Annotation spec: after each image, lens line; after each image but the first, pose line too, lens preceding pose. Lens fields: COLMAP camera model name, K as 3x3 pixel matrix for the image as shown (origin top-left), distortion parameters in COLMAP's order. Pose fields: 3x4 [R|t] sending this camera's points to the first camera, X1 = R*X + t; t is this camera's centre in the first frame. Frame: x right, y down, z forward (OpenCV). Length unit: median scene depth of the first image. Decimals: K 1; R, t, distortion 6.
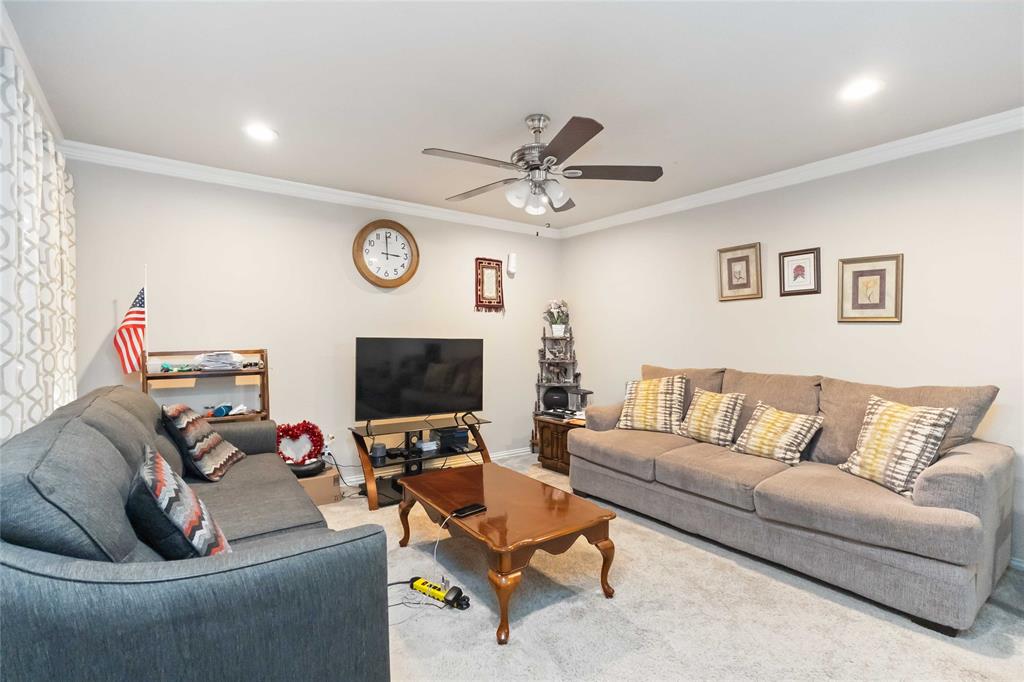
lens RADIAL K [[466.5, 0, 505.1], [0, 466.5, 341.2], [0, 0, 1]] dist [-0.010458, 0.007122]
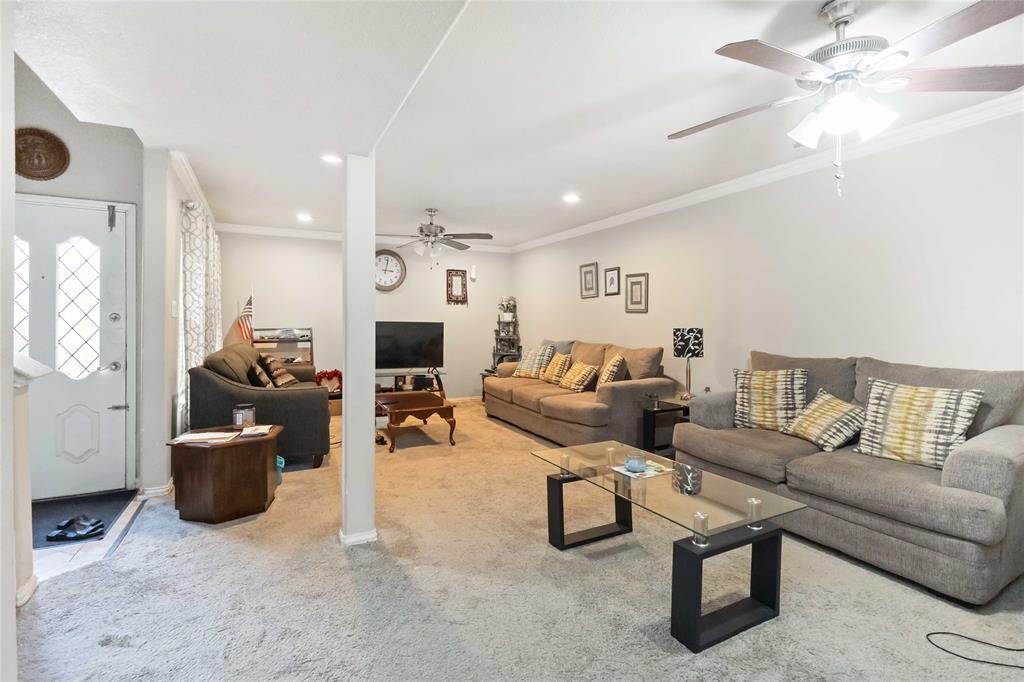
lens RADIAL K [[478.7, 0, 510.2], [0, 478.7, 328.6], [0, 0, 1]] dist [0.010044, 0.001283]
pose [[0.986543, 0.003366, -0.163467, 0.519834], [-0.002573, 0.999984, 0.005062, 0.009253], [0.163482, -0.004573, 0.986536, -0.676571]]
